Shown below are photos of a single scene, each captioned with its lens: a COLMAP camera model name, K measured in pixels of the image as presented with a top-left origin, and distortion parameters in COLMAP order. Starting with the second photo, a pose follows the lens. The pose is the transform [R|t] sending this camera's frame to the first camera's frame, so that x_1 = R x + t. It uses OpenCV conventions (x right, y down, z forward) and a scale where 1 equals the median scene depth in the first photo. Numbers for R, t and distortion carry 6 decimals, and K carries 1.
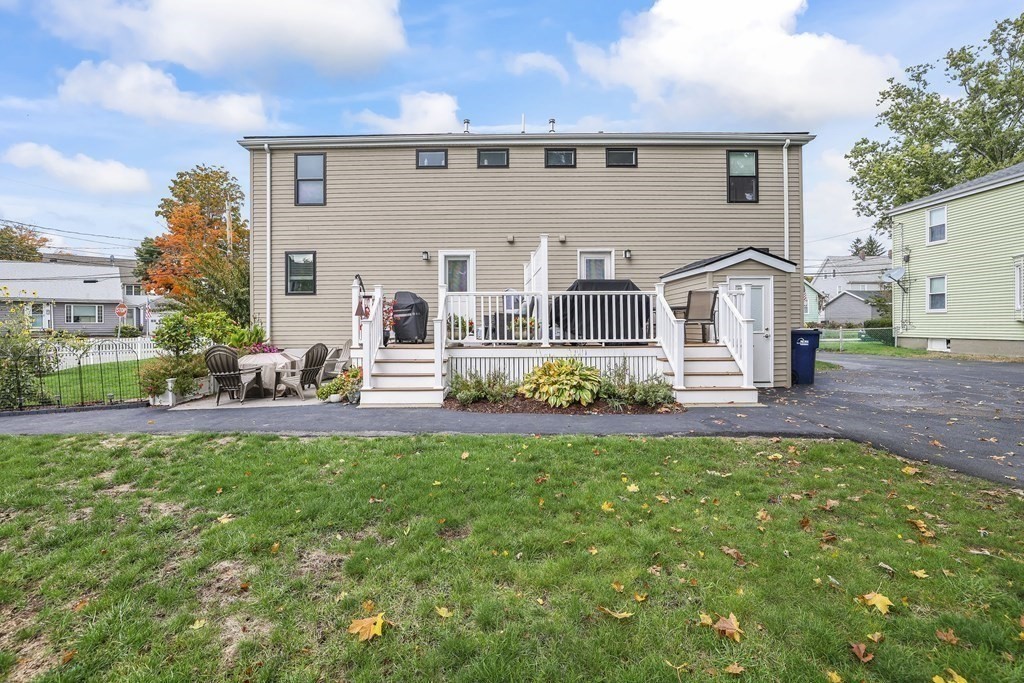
lens RADIAL K [[438.0, 0, 515.3], [0, 438.0, 332.4], [0, 0, 1]] dist [-0.010520, 0.000718]
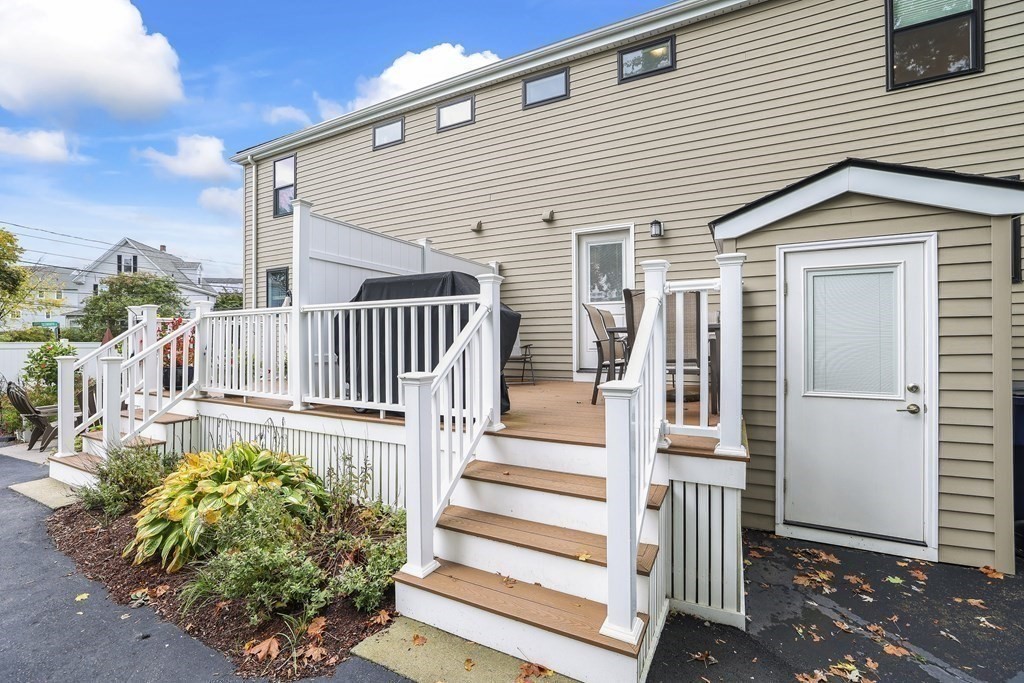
lens RADIAL K [[434.5, 0, 512.2], [0, 434.5, 336.4], [0, 0, 1]] dist [-0.000273, 0.000789]
pose [[0.887356, -0.000652, -0.461085, 0.353242], [-0.006827, 0.999871, -0.014553, -0.032328], [0.461035, 0.016061, 0.887236, 0.428131]]
